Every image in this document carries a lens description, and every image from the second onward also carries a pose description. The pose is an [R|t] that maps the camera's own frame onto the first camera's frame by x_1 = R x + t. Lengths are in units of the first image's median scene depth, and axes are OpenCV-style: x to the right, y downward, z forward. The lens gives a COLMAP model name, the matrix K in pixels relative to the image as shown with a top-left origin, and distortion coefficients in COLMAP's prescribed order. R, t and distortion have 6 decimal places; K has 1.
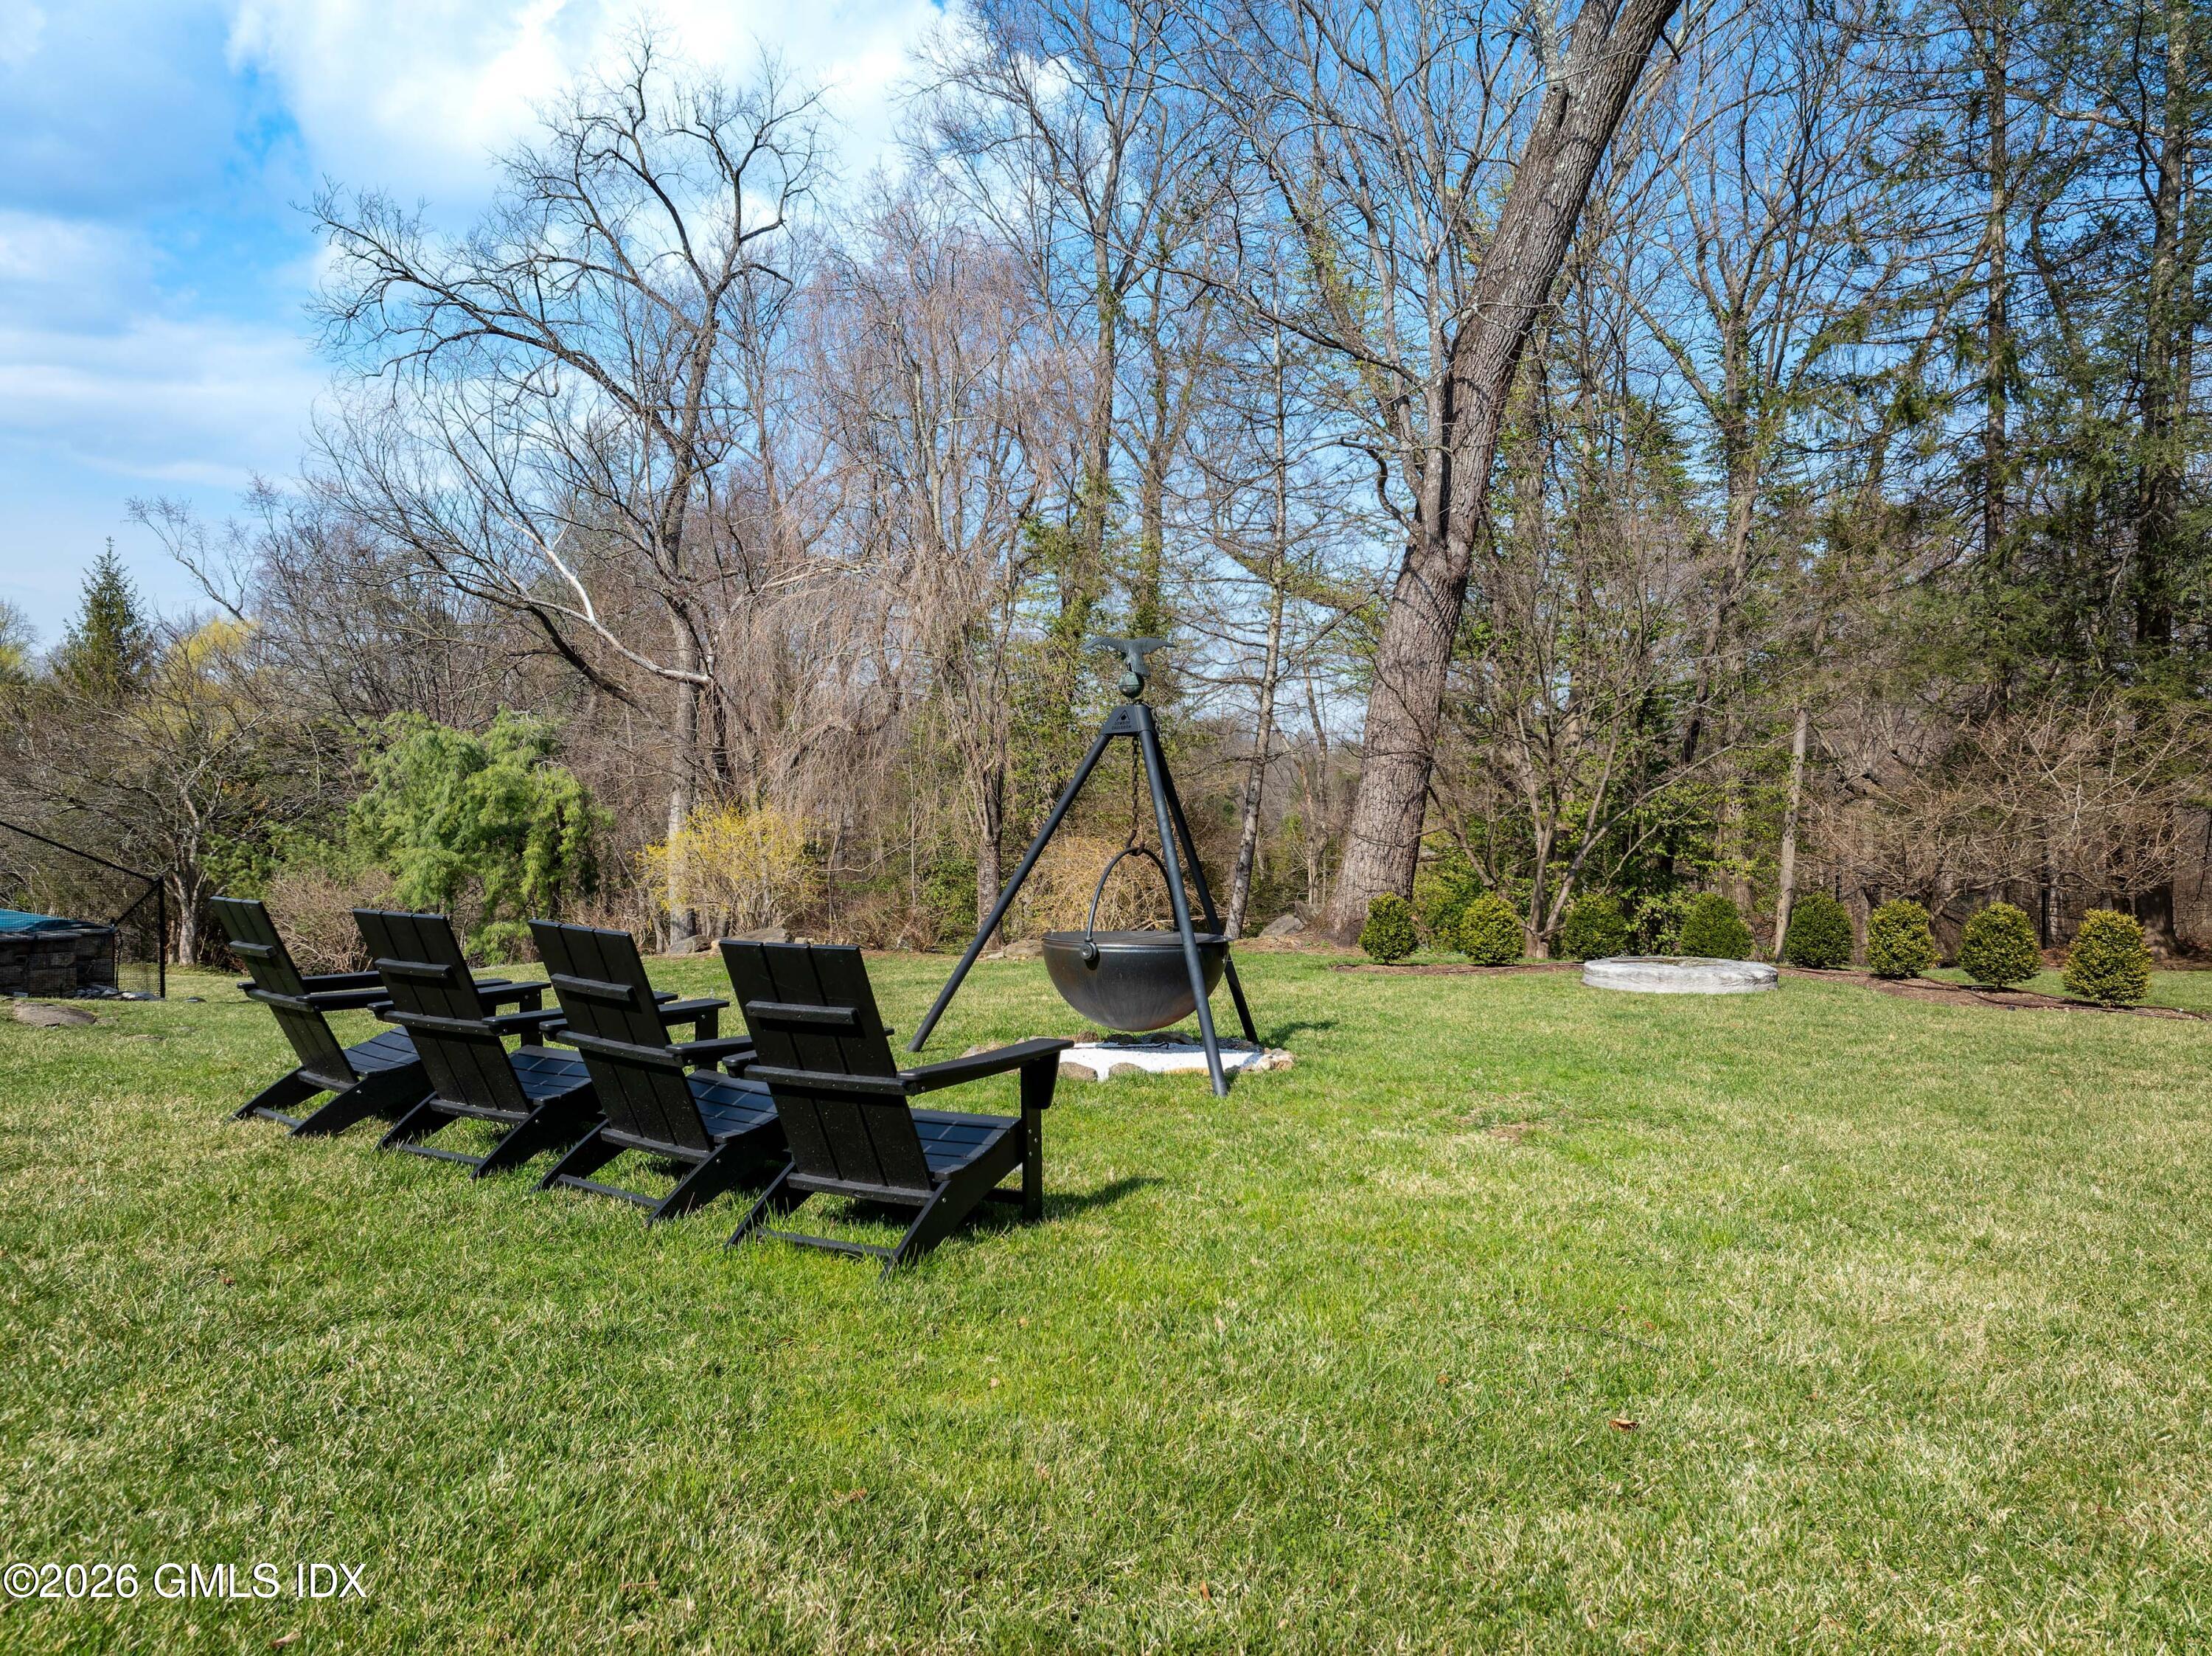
lens RADIAL K [[1496.4, 0, 1106.0], [0, 1496.4, 828.0], [0, 0, 1]] dist [-0.004948, -0.004415]
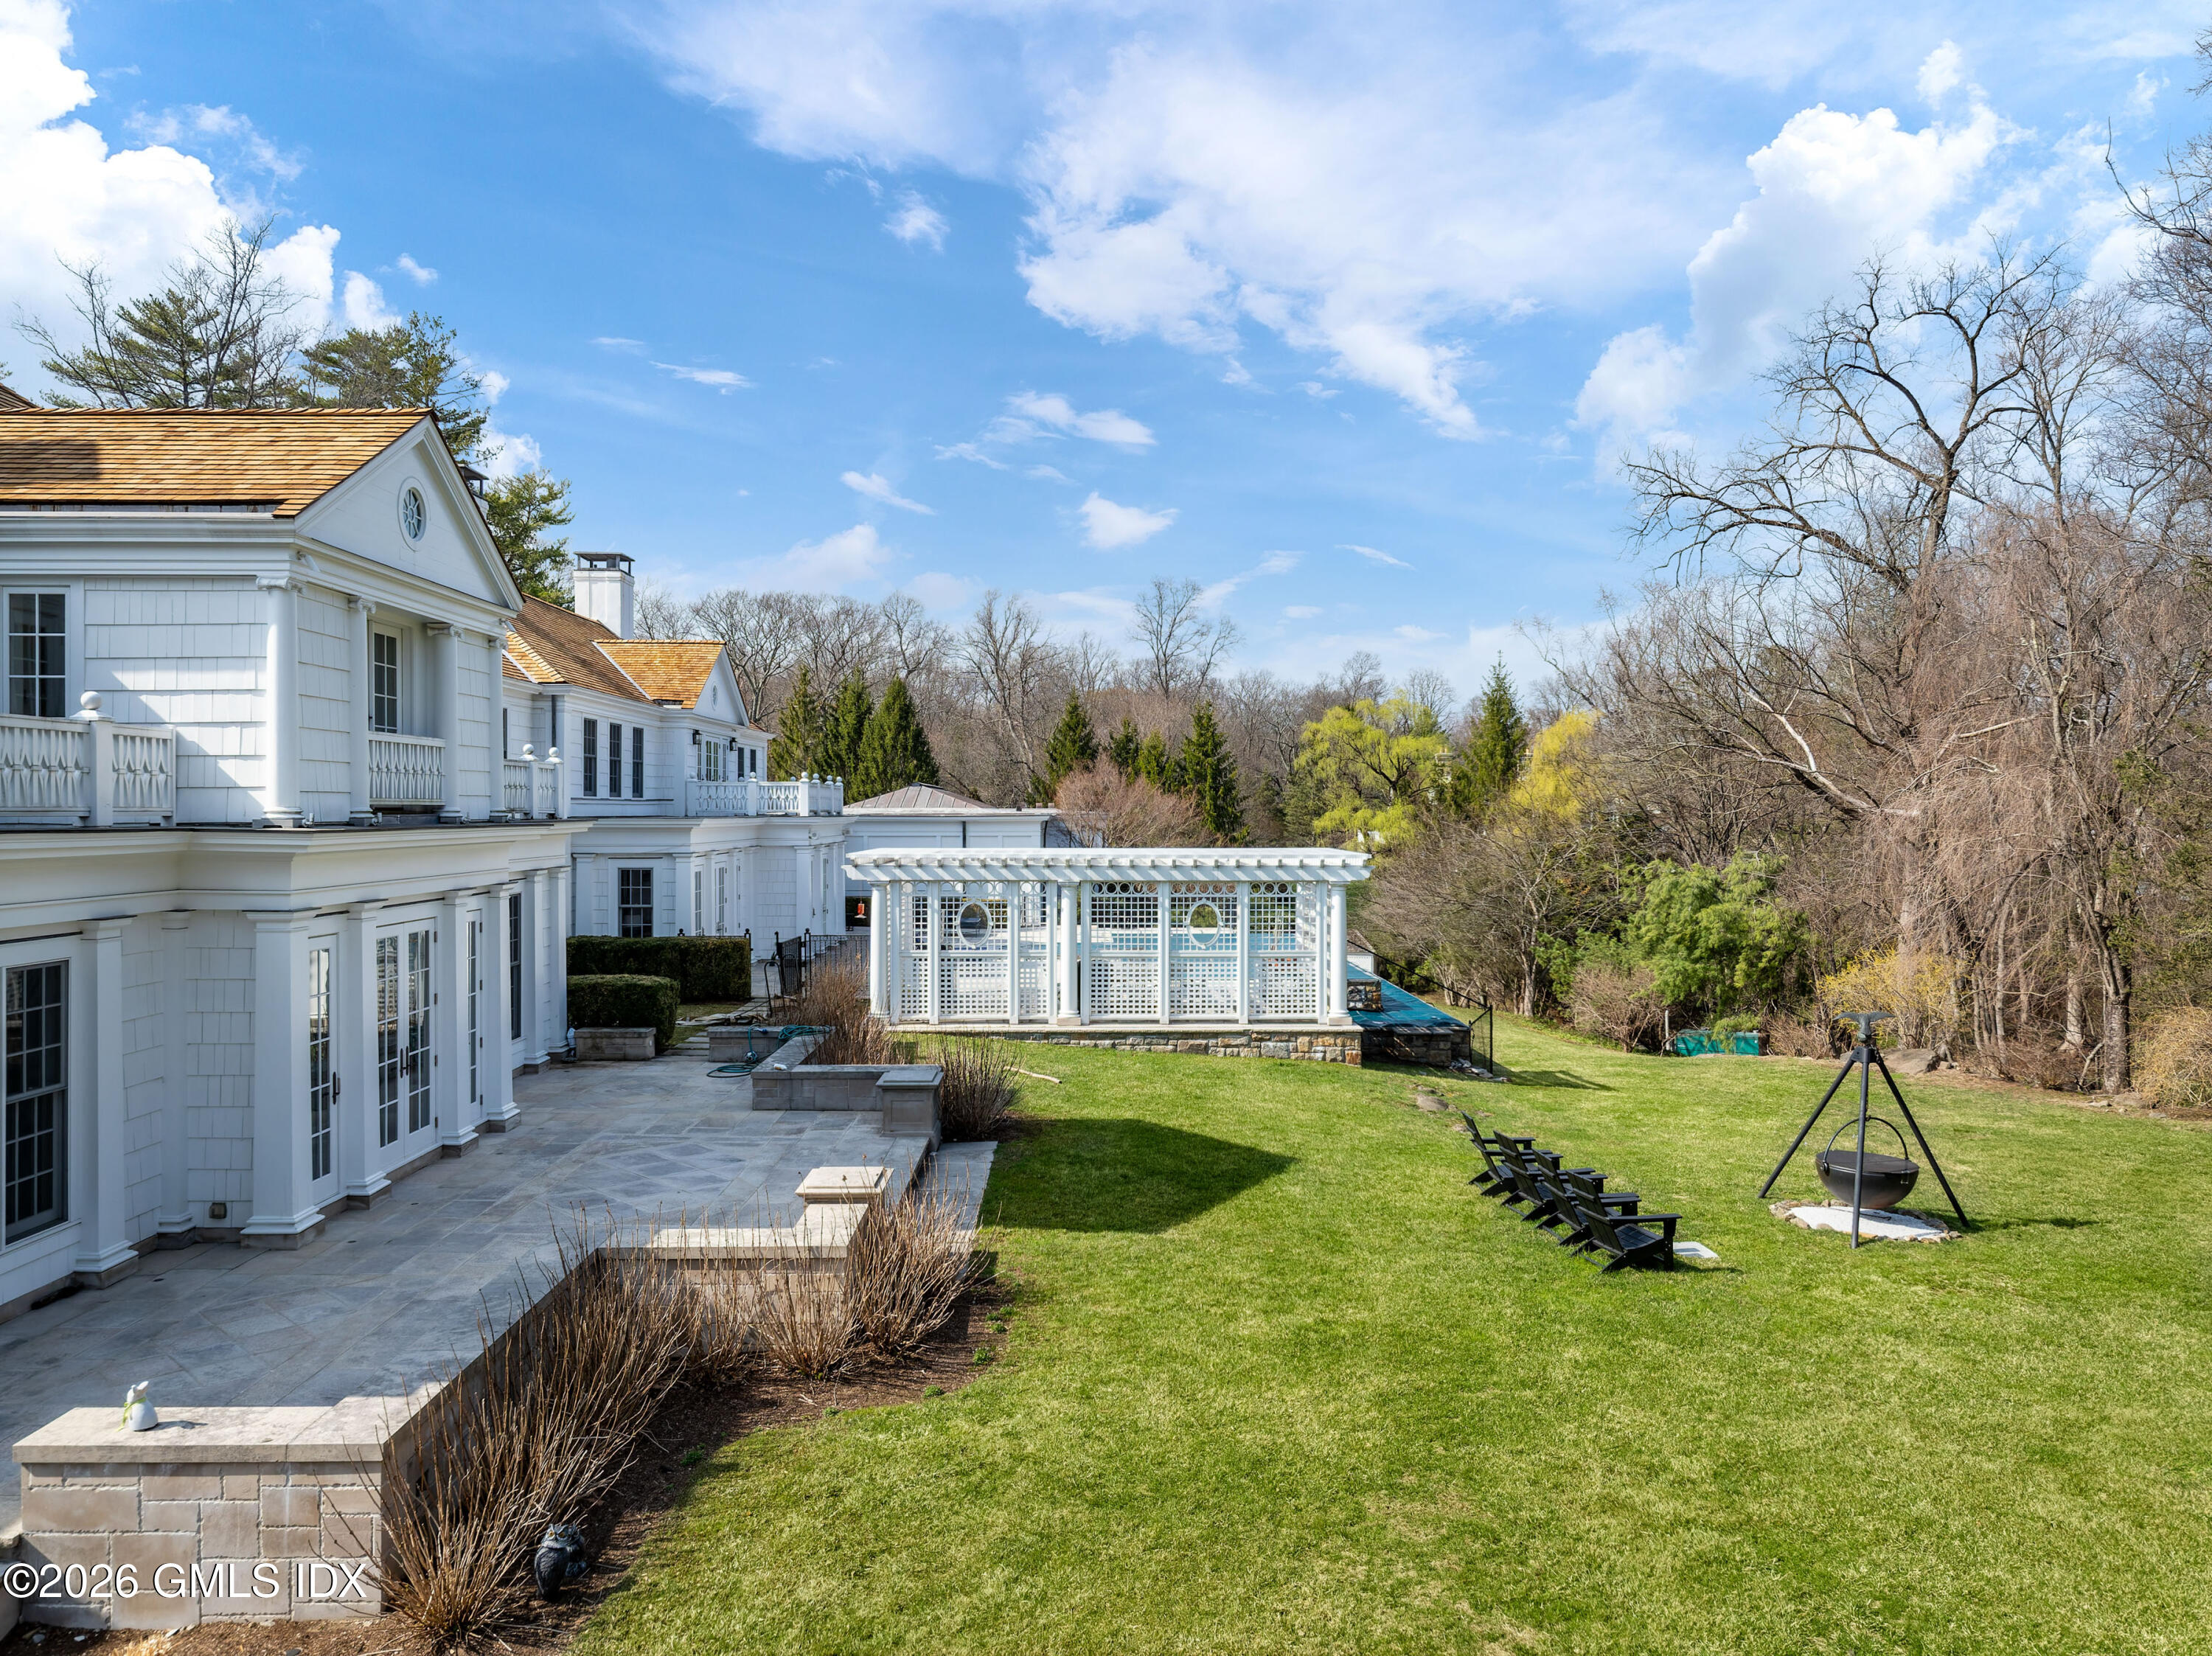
lens RADIAL K [[1496.4, 0, 1106.0], [0, 1496.4, 828.0], [0, 0, 1]] dist [-0.004948, -0.004415]
pose [[0.657828, 0.006681, -0.753139, 0.205568], [-0.007874, 0.999967, 0.001993, -0.089334], [0.753127, 0.004619, 0.657859, -0.262789]]
